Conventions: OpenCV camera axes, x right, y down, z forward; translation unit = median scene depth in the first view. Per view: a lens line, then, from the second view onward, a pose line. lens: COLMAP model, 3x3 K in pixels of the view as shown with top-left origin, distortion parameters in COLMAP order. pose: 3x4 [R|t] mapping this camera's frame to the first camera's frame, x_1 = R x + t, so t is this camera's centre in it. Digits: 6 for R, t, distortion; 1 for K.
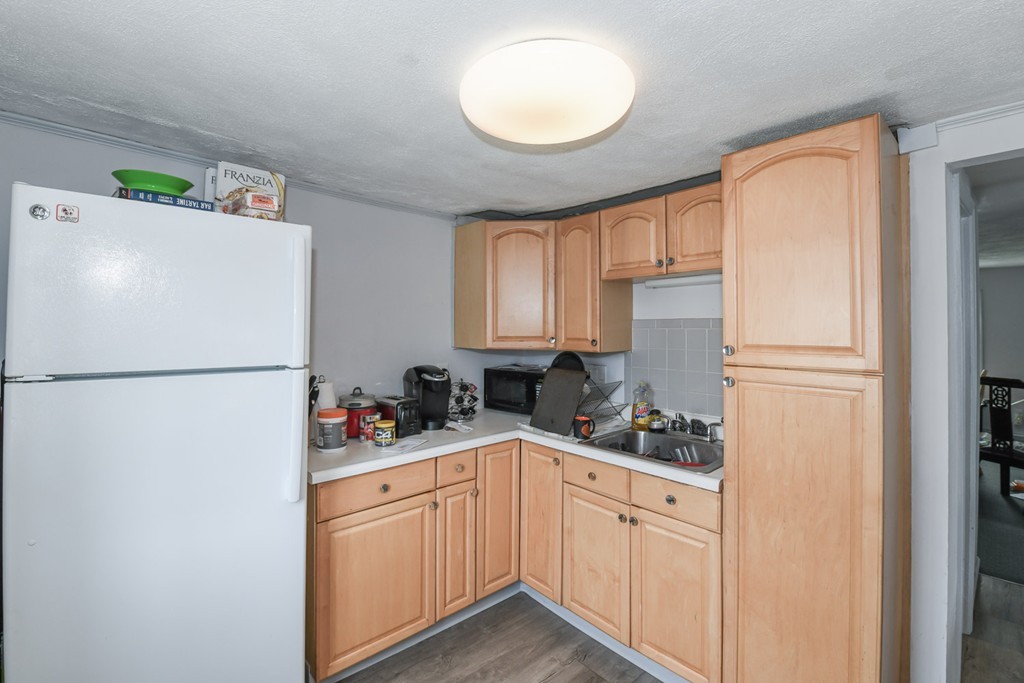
lens RADIAL K [[458.4, 0, 512.3], [0, 458.4, 322.0], [0, 0, 1]] dist [-0.000643, -0.000175]
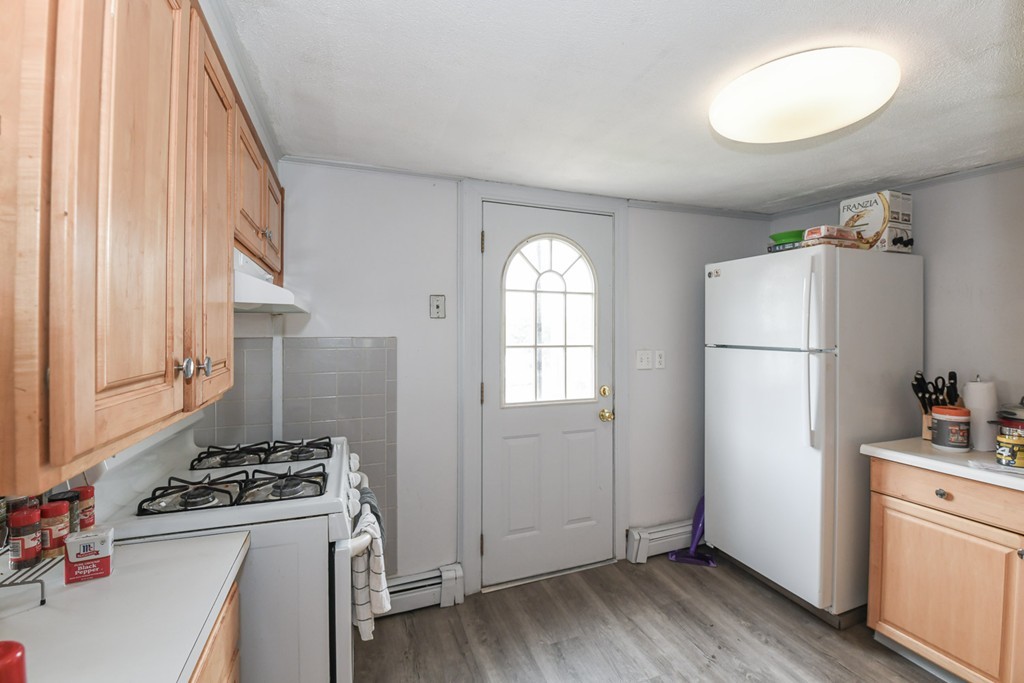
lens RADIAL K [[447.0, 0, 514.2], [0, 447.0, 333.3], [0, 0, 1]] dist [-0.021540, -0.000306]
pose [[-0.357966, 0.000143, -0.933735, 0.924824], [0.006619, 0.999975, -0.002384, 0.037024], [0.933711, -0.007034, -0.357958, 0.553062]]
